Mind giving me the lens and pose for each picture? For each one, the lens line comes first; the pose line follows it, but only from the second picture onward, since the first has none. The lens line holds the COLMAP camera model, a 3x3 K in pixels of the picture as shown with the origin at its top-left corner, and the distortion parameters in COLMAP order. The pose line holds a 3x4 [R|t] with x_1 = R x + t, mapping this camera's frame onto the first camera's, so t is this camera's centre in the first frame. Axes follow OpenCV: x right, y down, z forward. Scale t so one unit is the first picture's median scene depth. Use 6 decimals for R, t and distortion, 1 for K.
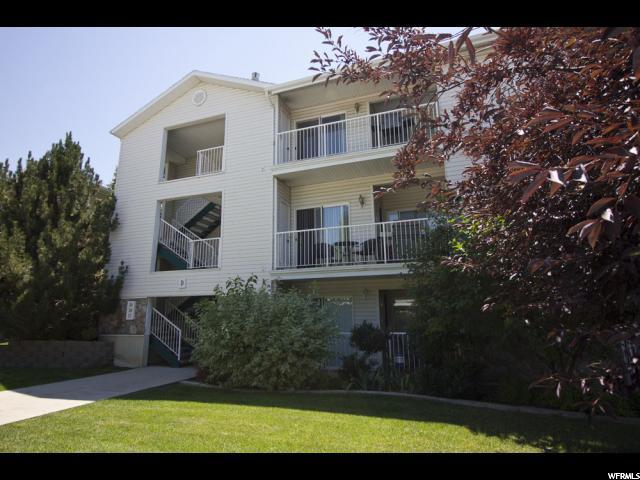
lens RADIAL K [[422.9, 0, 320.0], [0, 422.9, 240.0], [0, 0, 1]] dist [-0.000708, 0.002671]
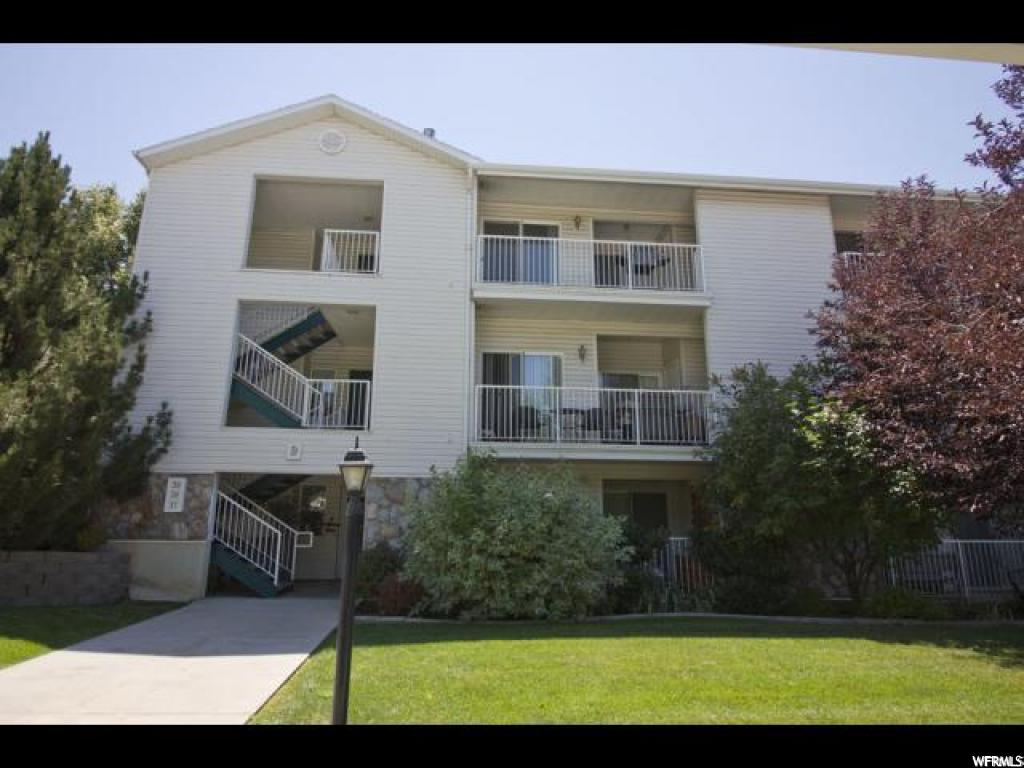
lens RADIAL K [[676.6, 0, 512.0], [0, 676.6, 384.0], [0, 0, 1]] dist [-0.000708, 0.002671]
pose [[0.875052, 0.111387, 0.471038, -0.504898], [-0.103728, 0.993706, -0.042286, 0.018253], [-0.472783, -0.011857, 0.881099, 0.040346]]
